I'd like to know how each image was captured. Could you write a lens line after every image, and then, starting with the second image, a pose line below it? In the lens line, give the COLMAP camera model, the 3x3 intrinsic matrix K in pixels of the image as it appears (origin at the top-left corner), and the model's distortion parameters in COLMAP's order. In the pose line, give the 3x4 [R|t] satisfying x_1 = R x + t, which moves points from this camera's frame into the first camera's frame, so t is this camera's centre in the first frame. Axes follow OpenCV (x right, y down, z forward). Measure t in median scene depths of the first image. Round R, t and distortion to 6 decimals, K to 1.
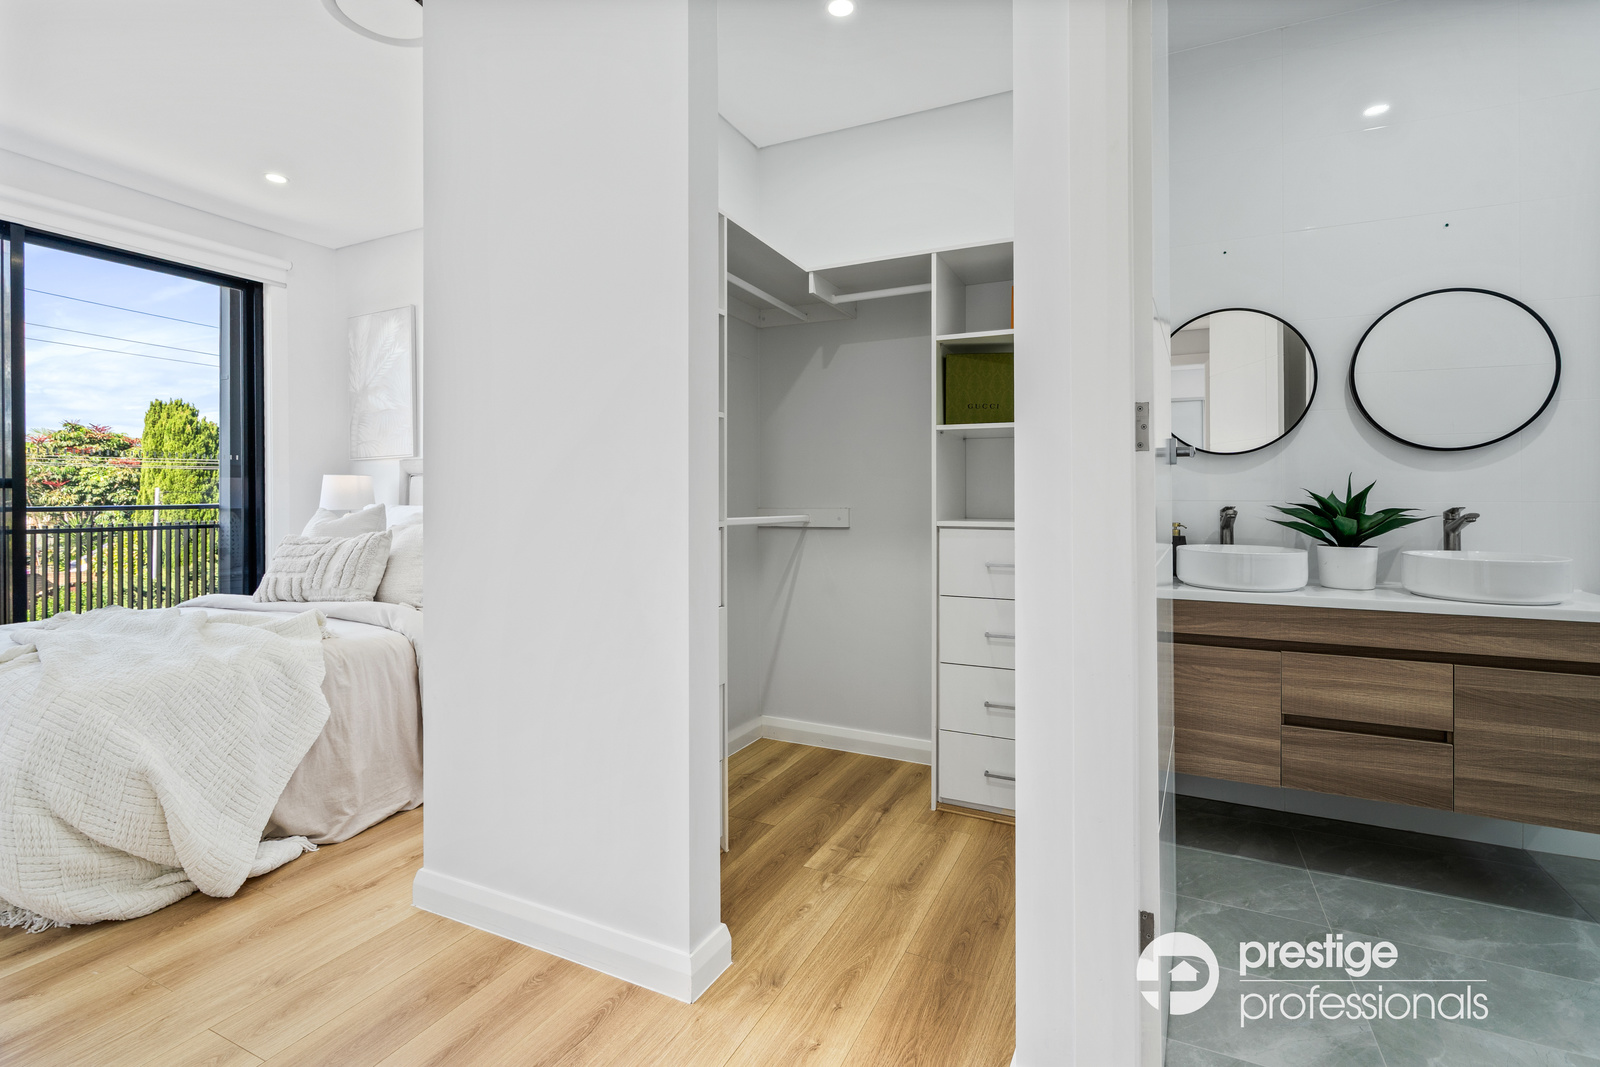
lens RADIAL K [[739.7, 0, 787.2], [0, 739.7, 496.1], [0, 0, 1]] dist [0.000968, -0.000222]
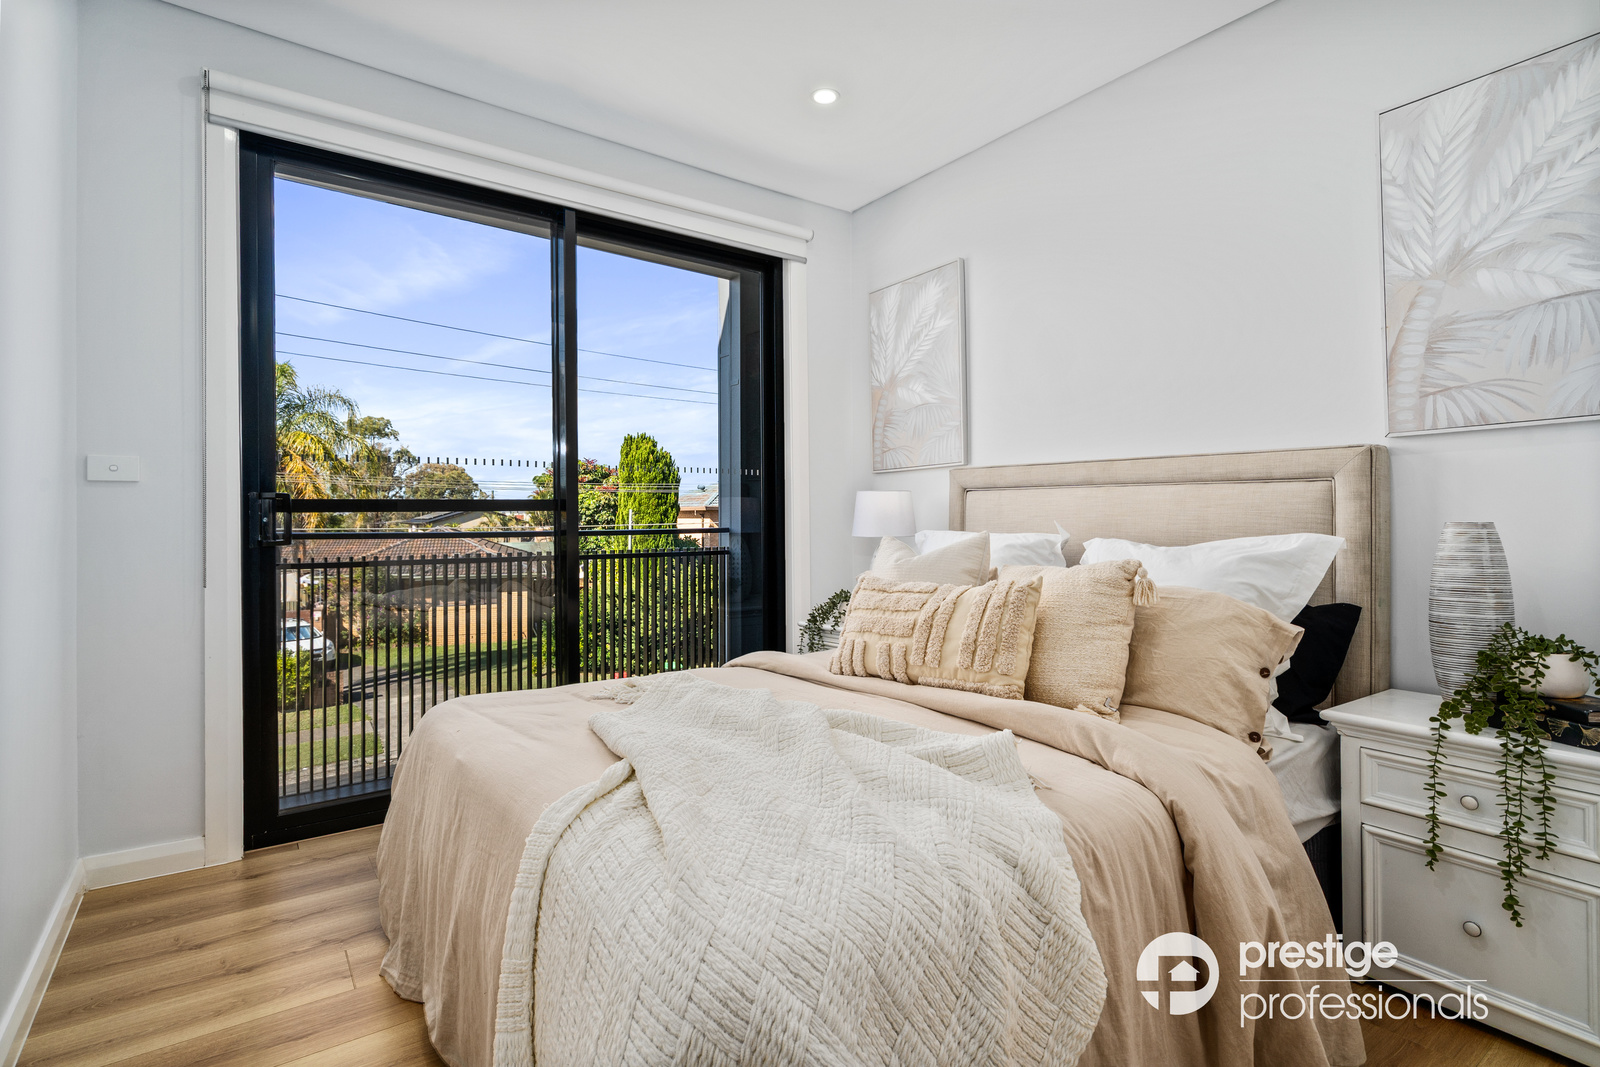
lens RADIAL K [[779.0, 0, 800.5], [0, 779.0, 510.0], [0, 0, 1]] dist [0.000338, 0.000065]
pose [[0.886170, -0.005985, -0.463321, -0.290170], [0.002928, 0.999969, -0.007317, -0.003169], [0.463350, 0.005128, 0.886160, 0.240968]]
